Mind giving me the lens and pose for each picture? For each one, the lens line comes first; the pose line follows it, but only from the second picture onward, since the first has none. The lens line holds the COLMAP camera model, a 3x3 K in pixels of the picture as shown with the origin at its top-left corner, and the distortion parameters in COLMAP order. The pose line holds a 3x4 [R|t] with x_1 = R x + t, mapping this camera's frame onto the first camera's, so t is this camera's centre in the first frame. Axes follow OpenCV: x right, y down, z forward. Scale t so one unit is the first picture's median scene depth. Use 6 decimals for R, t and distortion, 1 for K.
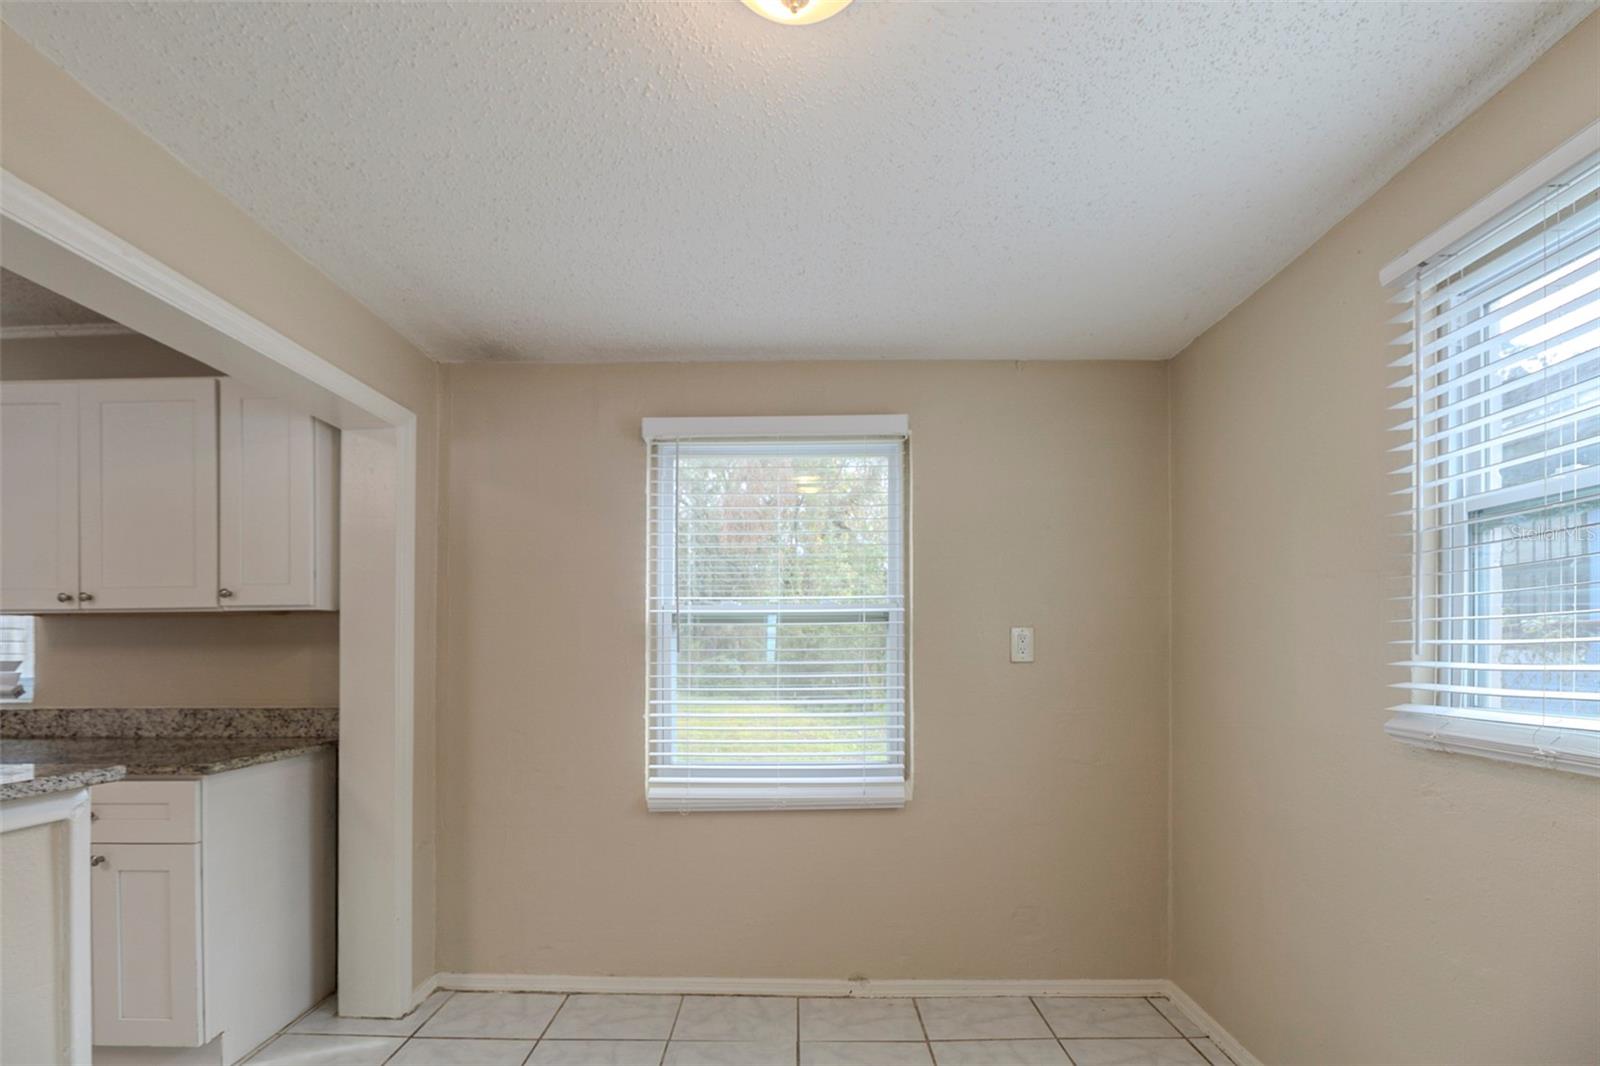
lens RADIAL K [[727.6, 0, 799.8], [0, 727.6, 531.0], [0, 0, 1]] dist [-0.011280, -0.000228]
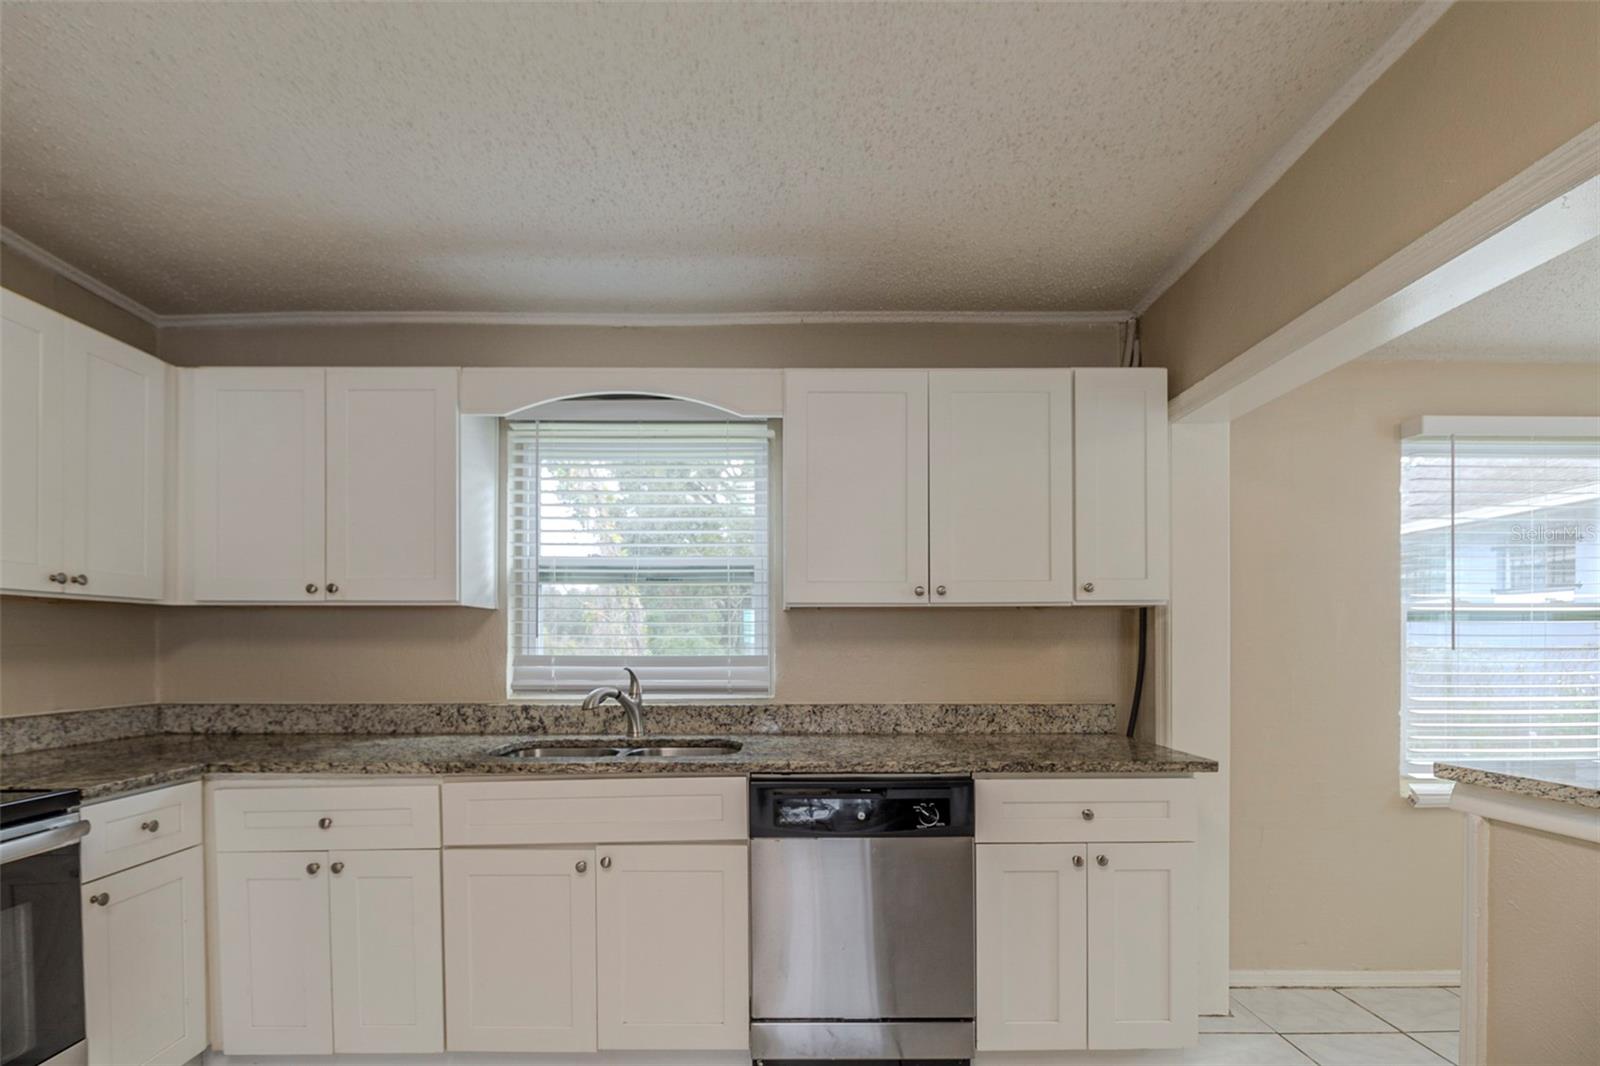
lens RADIAL K [[727.6, 0, 800.4], [0, 727.6, 531.1], [0, 0, 1]] dist [-0.011280, -0.000228]
pose [[0.999912, 0.009741, 0.009058, -1.062922], [-0.009792, 0.999937, 0.005567, 0.006457], [-0.009003, -0.005655, 0.999943, 0.011871]]
